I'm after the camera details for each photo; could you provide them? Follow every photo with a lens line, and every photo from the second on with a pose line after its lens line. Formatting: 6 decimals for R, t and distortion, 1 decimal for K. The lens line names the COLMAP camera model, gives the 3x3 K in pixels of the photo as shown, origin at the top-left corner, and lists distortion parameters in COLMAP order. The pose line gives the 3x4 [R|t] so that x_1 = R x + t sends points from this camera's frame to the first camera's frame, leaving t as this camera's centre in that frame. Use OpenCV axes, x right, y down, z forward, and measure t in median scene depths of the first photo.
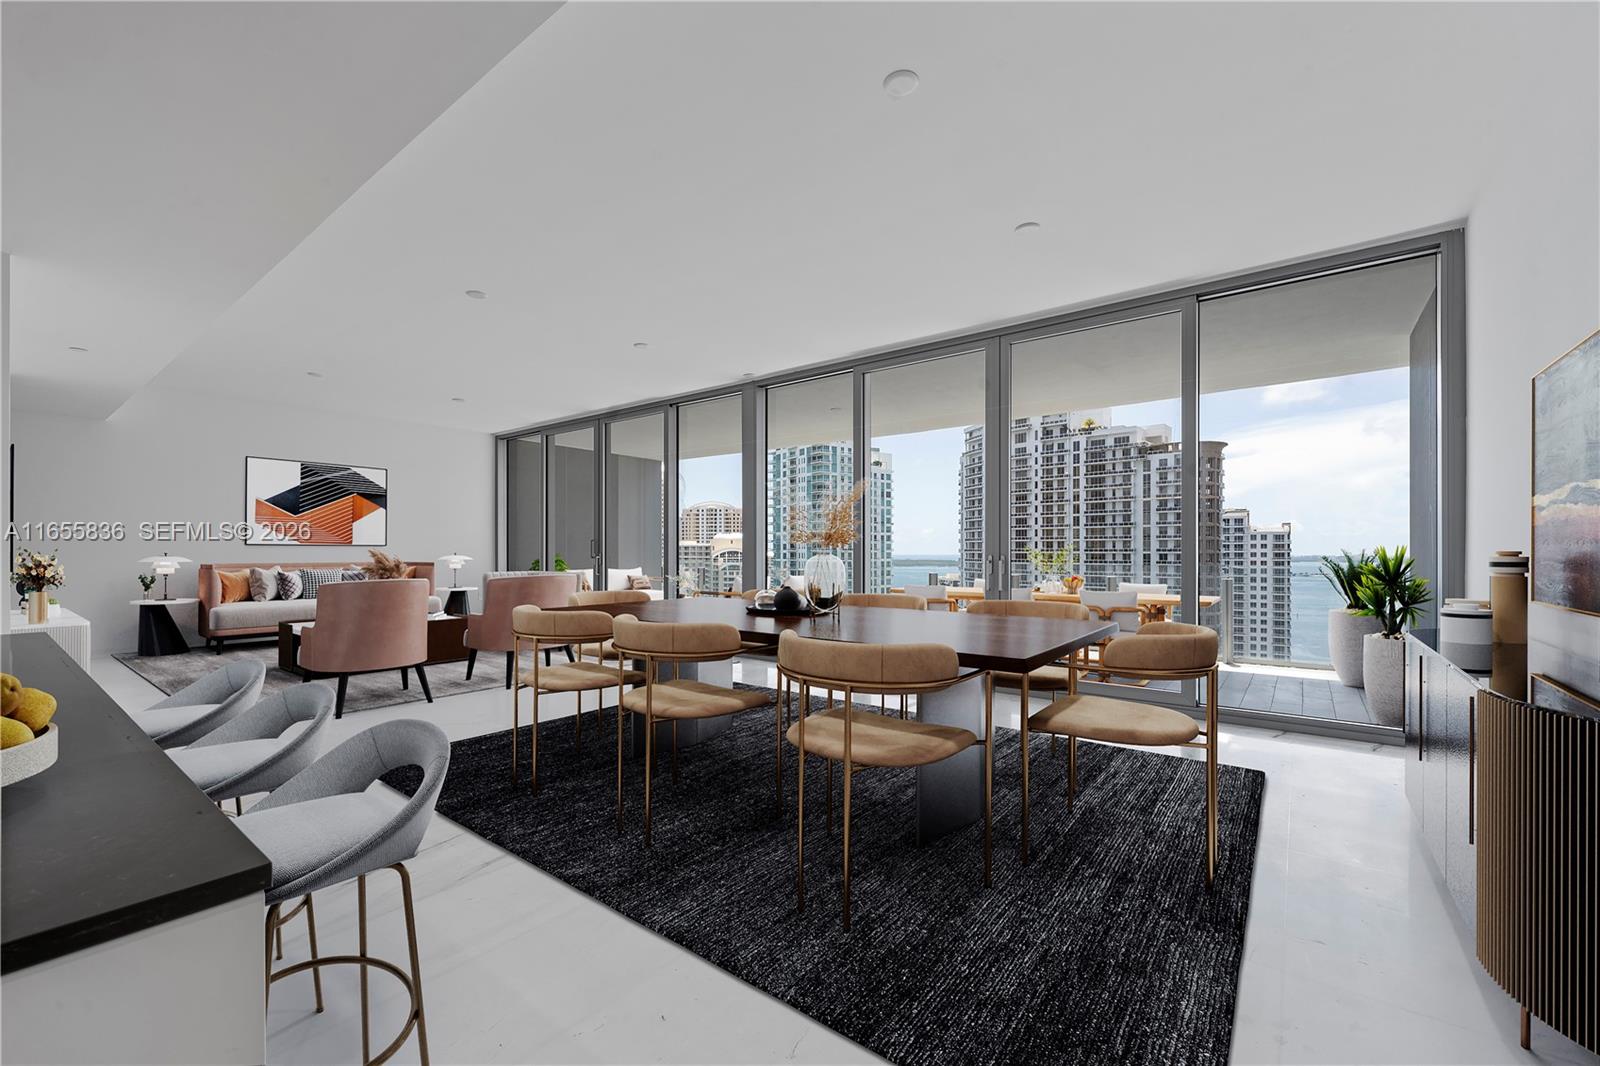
lens RADIAL K [[644.1, 0, 800.0], [0, 644.1, 533.0], [0, 0, 1]] dist [-0.000261, -0.000387]
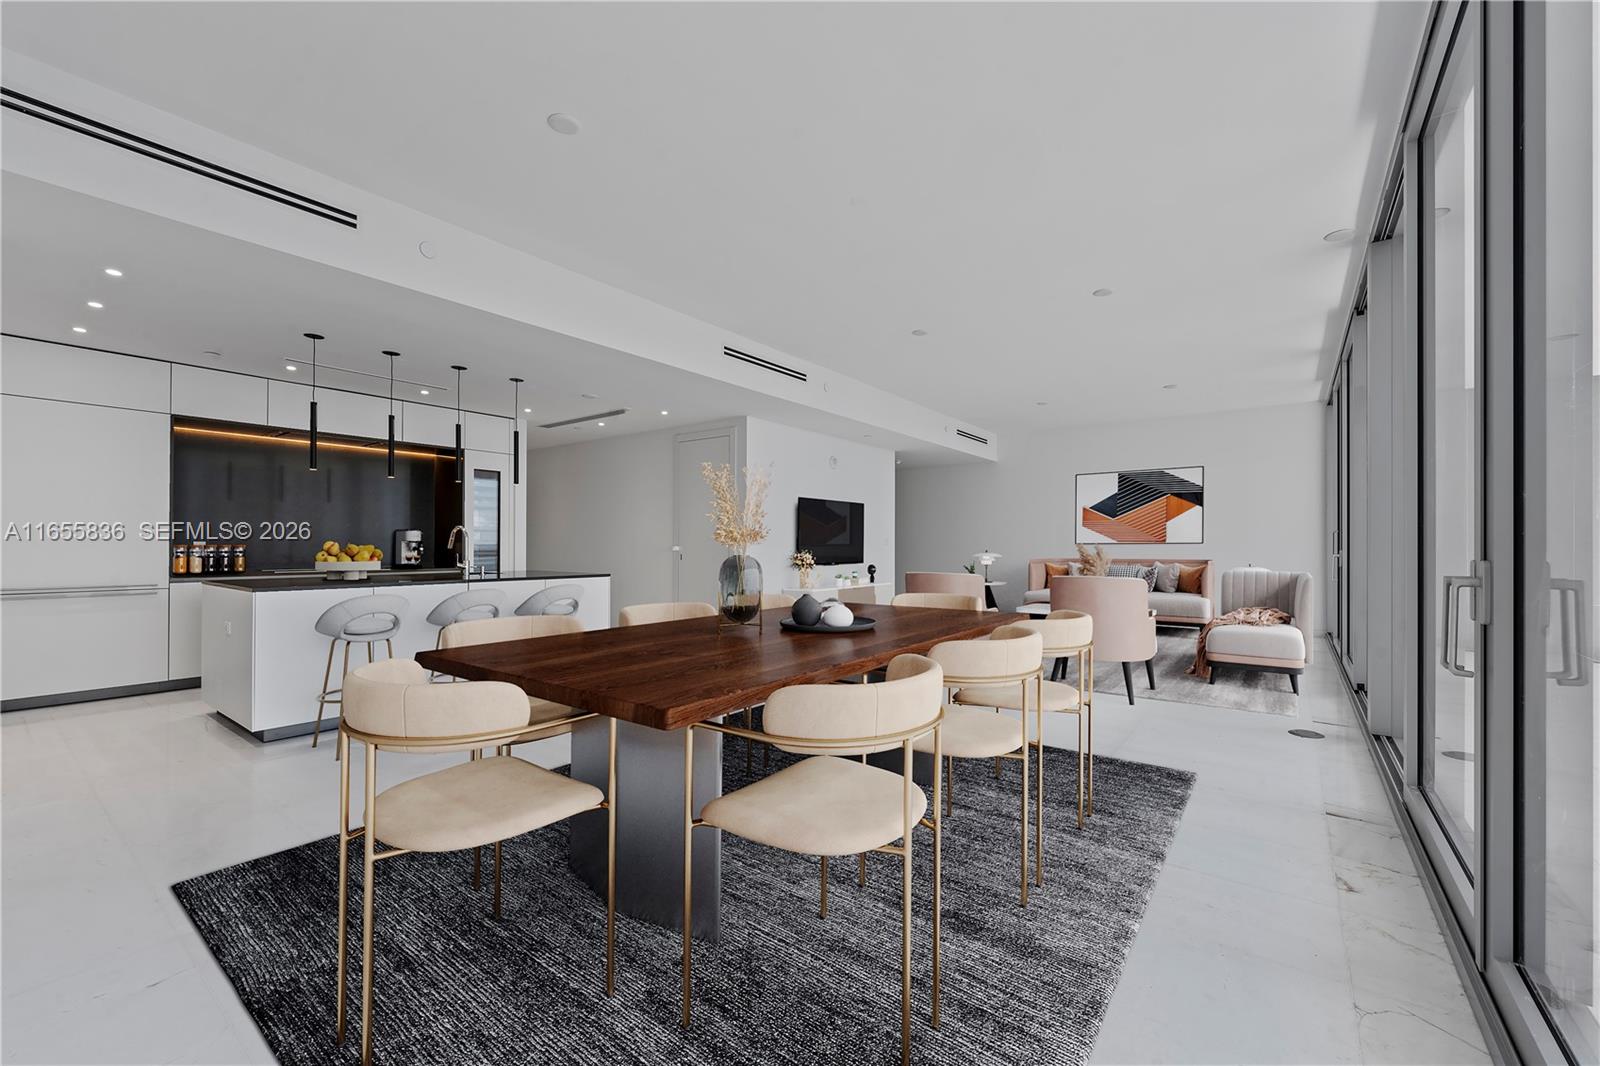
lens RADIAL K [[644.1, 0, 800.0], [0, 644.1, 533.0], [0, 0, 1]] dist [-0.000261, -0.000387]
pose [[0.008982, -0.002777, -0.999956, 1.060133], [0.030147, 0.999542, -0.002505, -0.042605], [0.999505, -0.030123, 0.009061, 1.169218]]
